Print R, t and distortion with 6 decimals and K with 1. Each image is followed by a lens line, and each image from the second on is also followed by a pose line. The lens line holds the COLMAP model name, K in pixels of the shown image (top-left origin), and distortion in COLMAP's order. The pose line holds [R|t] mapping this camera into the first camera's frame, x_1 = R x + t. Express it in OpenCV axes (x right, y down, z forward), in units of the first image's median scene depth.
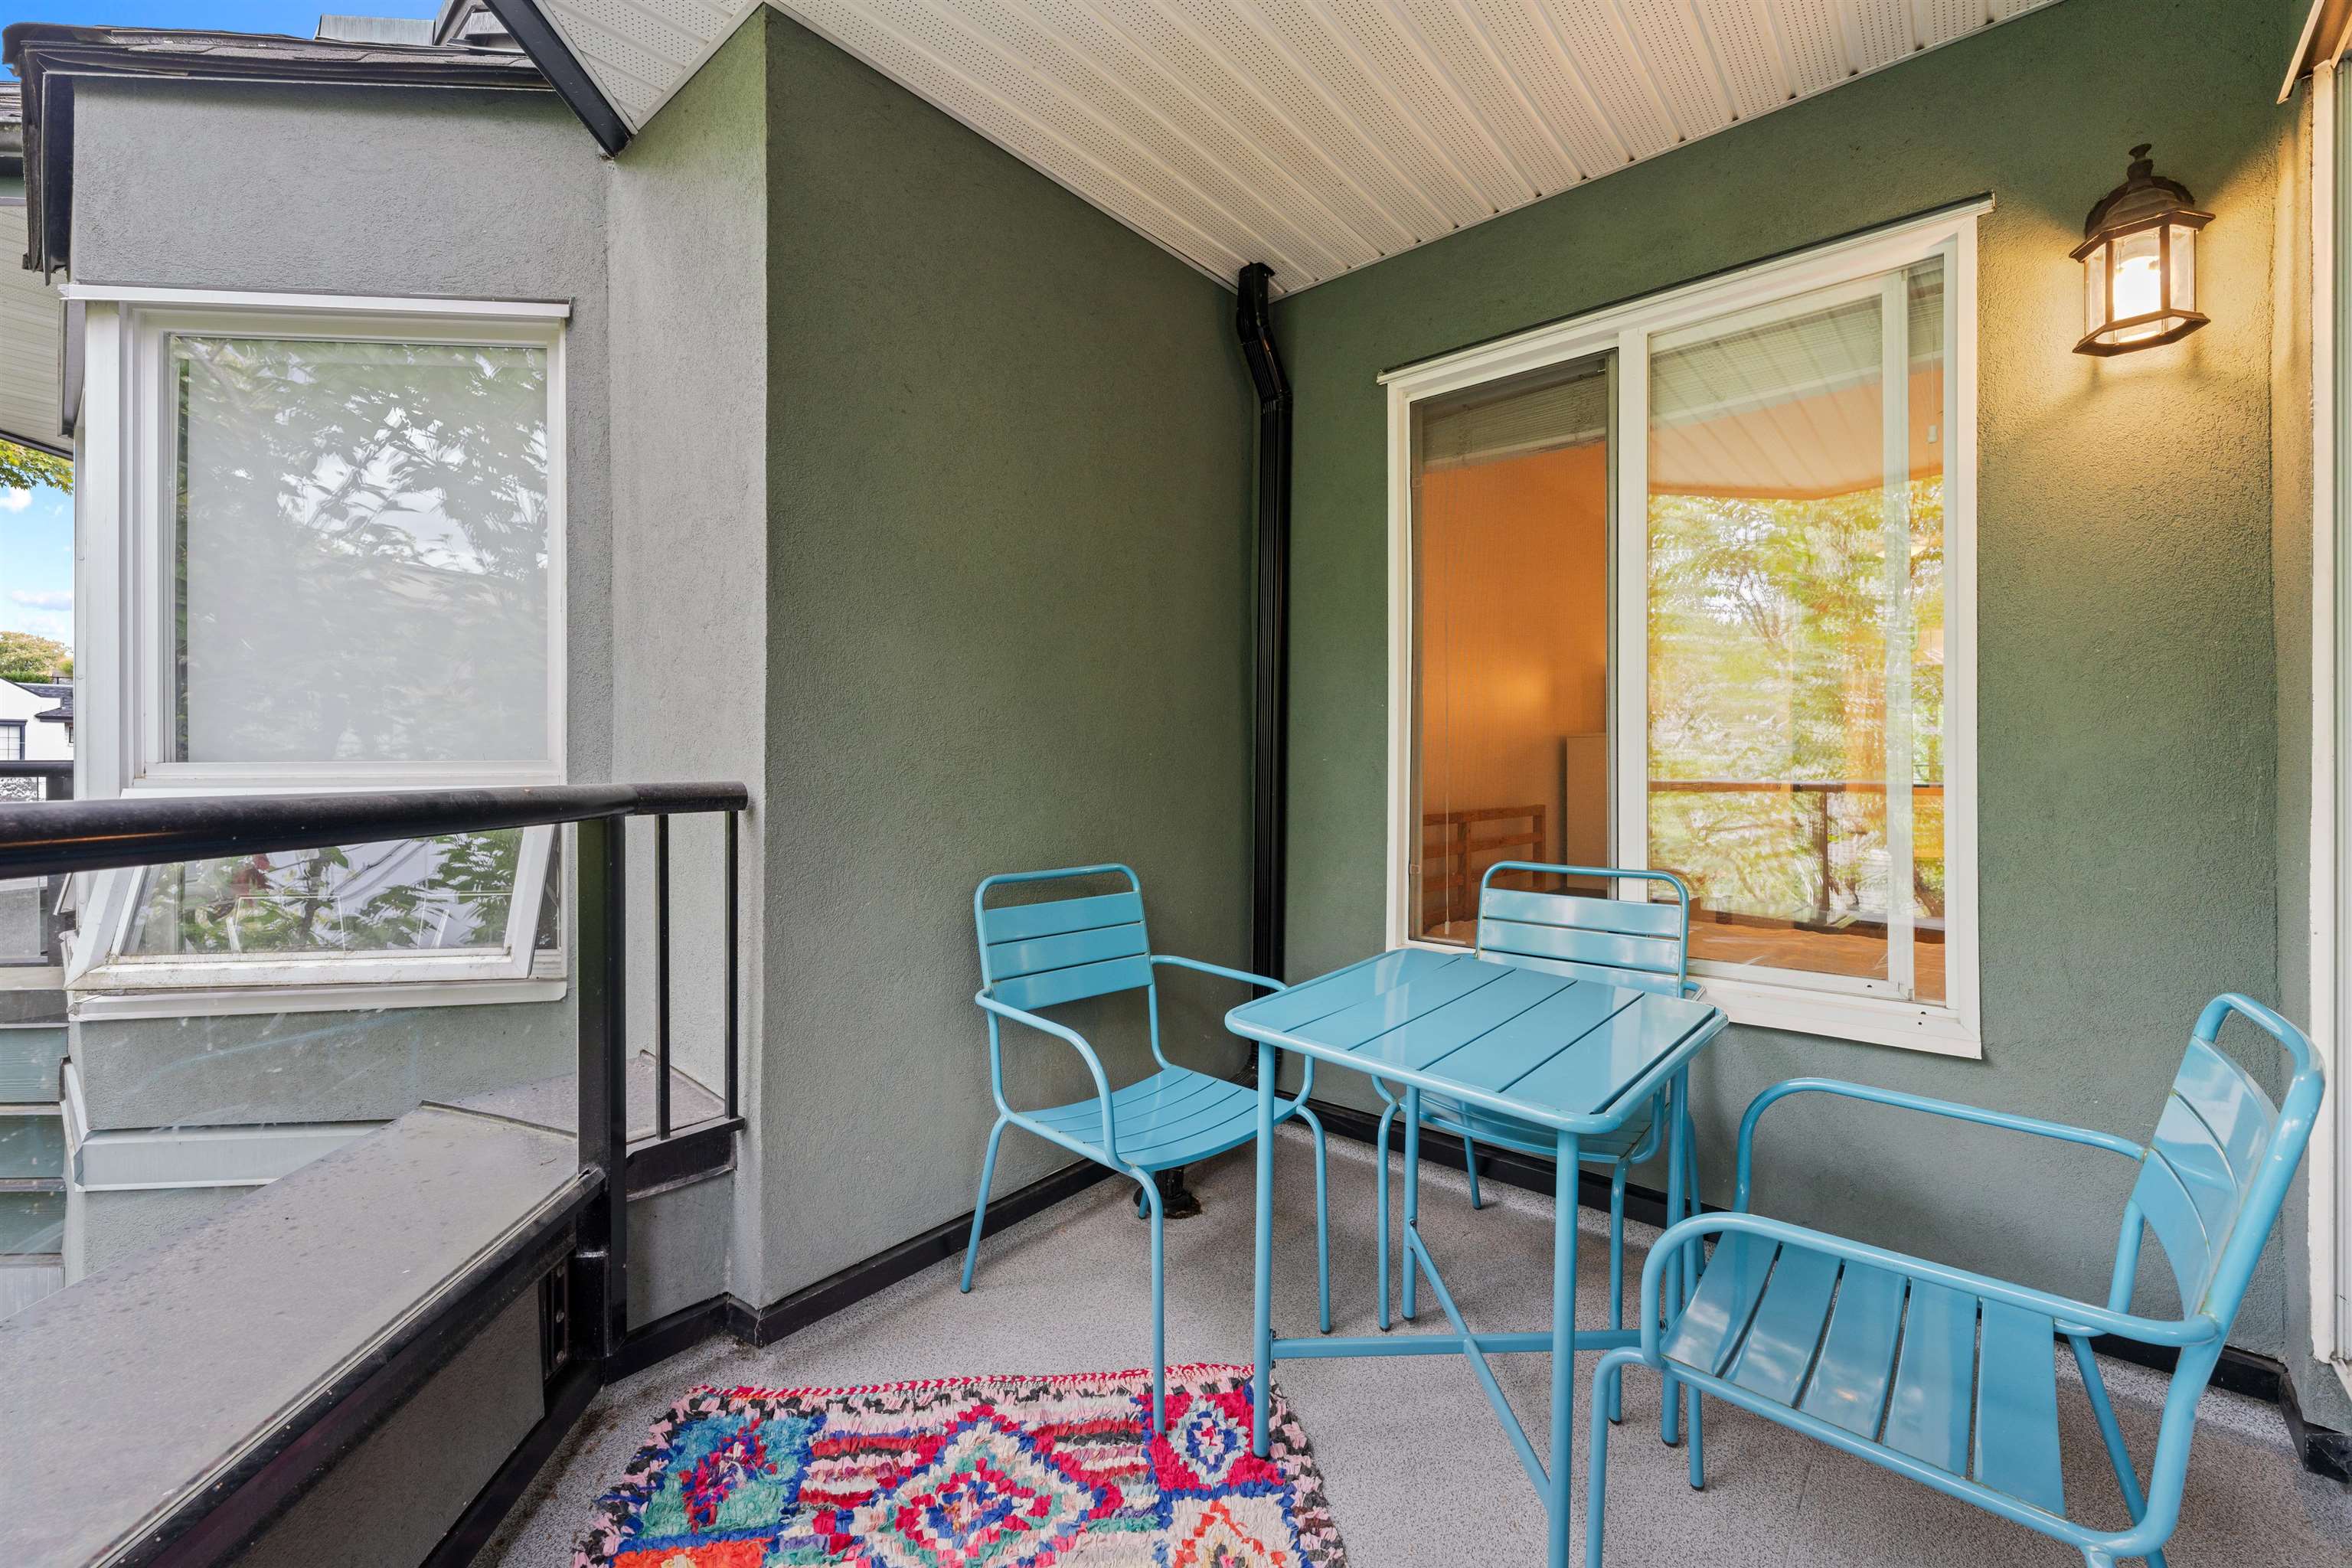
lens RADIAL K [[957.7, 0, 1176.9], [0, 957.7, 764.5], [0, 0, 1]] dist [0.000829, -0.000569]
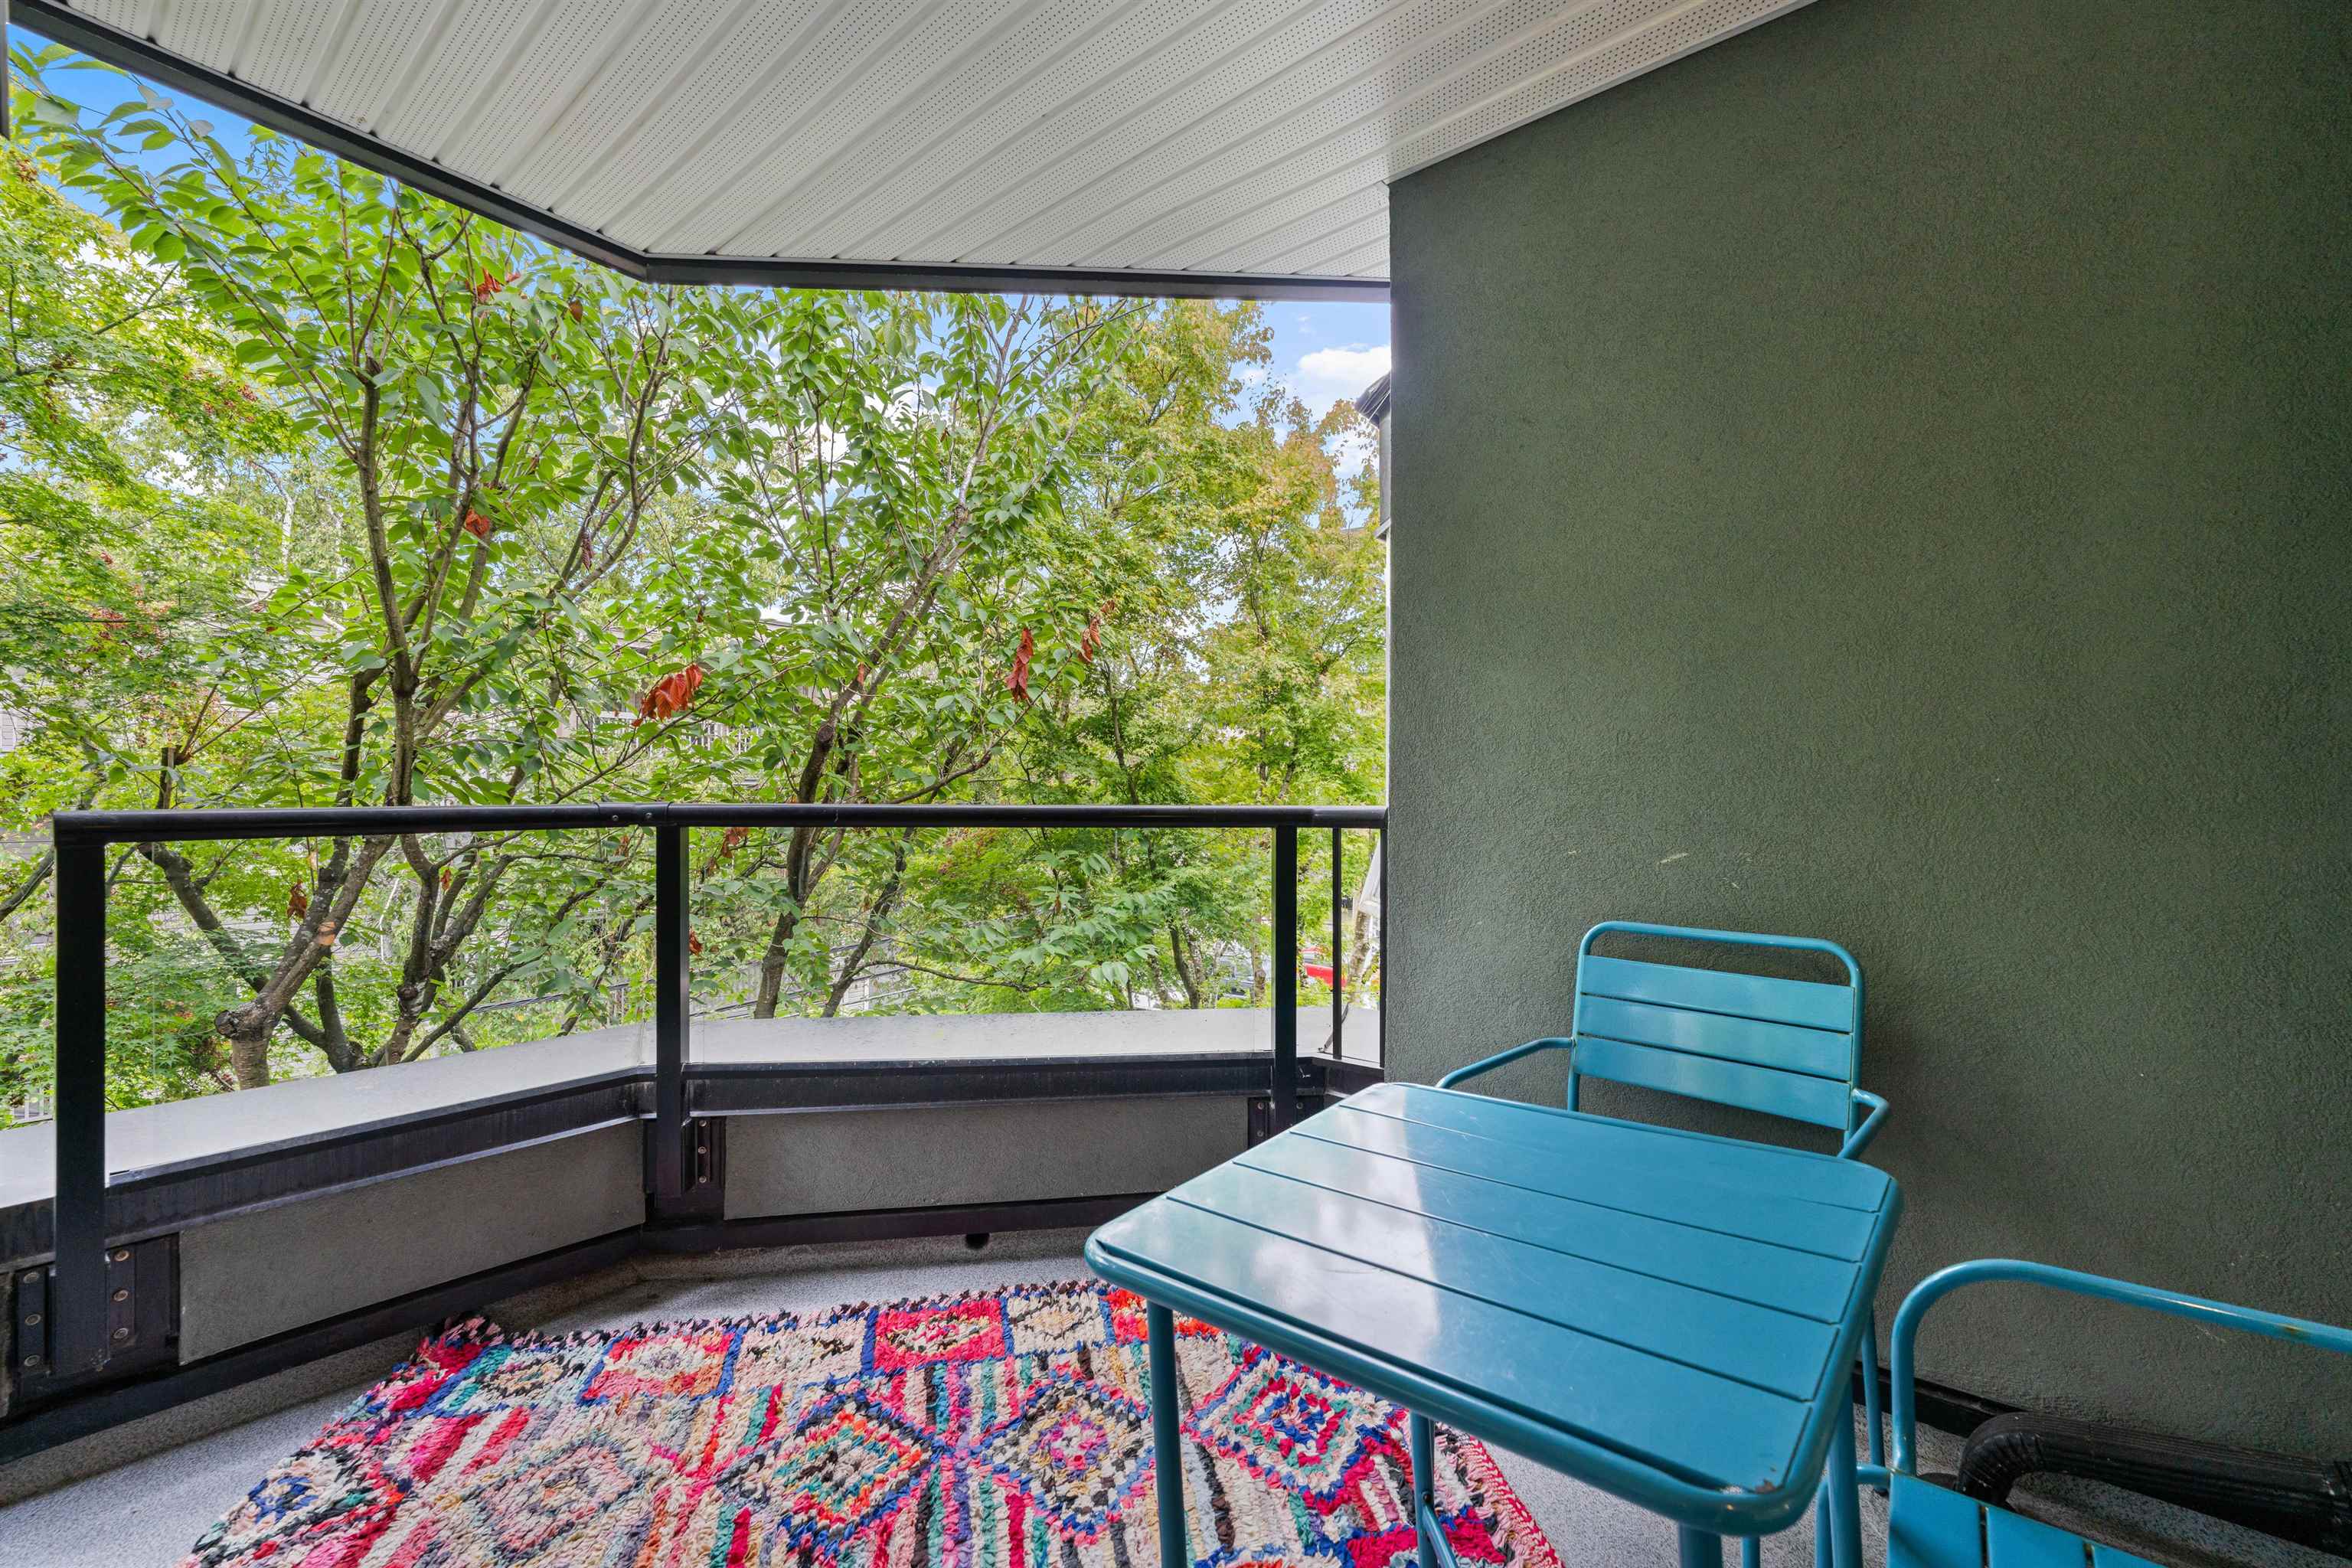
lens RADIAL K [[957.7, 0, 1177.0], [0, 957.7, 786.1], [0, 0, 1]] dist [0.000829, -0.000569]
pose [[0.028551, 0.002632, -0.999589, 0.893312], [-0.001086, 0.999996, 0.002602, -0.014013], [0.999592, 0.001011, 0.028554, 0.748670]]
